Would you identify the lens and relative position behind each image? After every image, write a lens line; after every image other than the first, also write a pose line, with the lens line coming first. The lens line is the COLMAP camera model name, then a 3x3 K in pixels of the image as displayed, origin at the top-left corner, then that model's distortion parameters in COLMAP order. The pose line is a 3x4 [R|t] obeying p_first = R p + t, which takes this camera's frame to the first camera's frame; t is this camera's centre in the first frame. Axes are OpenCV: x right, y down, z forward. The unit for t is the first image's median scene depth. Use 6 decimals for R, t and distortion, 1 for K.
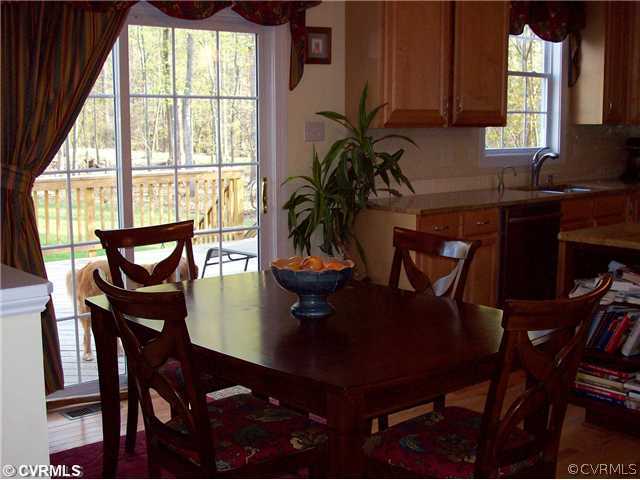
lens RADIAL K [[855.3, 0, 320.0], [0, 855.3, 240.0], [0, 0, 1]] dist [-0.129136, 0.047776]
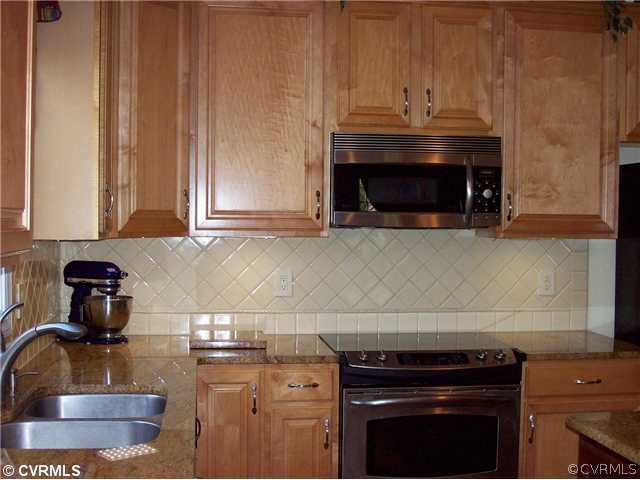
lens RADIAL K [[855.3, 0, 320.0], [0, 855.3, 240.0], [0, 0, 1]] dist [-0.129136, 0.047776]
pose [[0.558992, -0.008628, 0.829128, 0.033511], [0.108409, 0.992123, -0.062765, -0.111202], [-0.822055, 0.124970, 0.555524, 0.756411]]
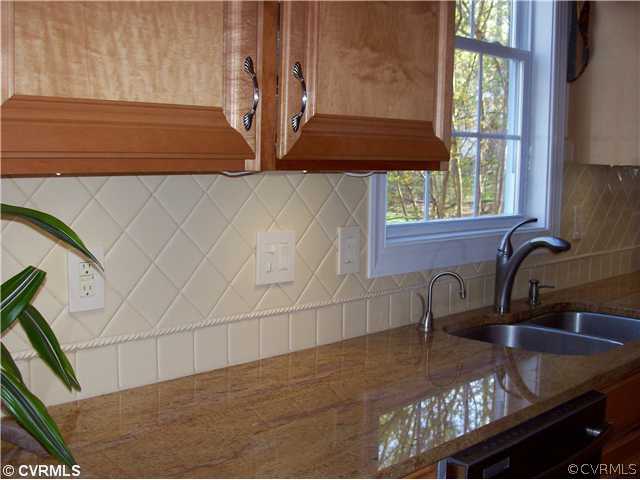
lens RADIAL K [[855.3, 0, 320.0], [0, 855.3, 240.0], [0, 0, 1]] dist [-0.129136, 0.047776]
pose [[0.992862, 0.009362, 0.118897, 0.128975], [-0.004751, 0.999228, -0.039008, -0.092393], [-0.119171, 0.038165, 0.992140, 0.670599]]
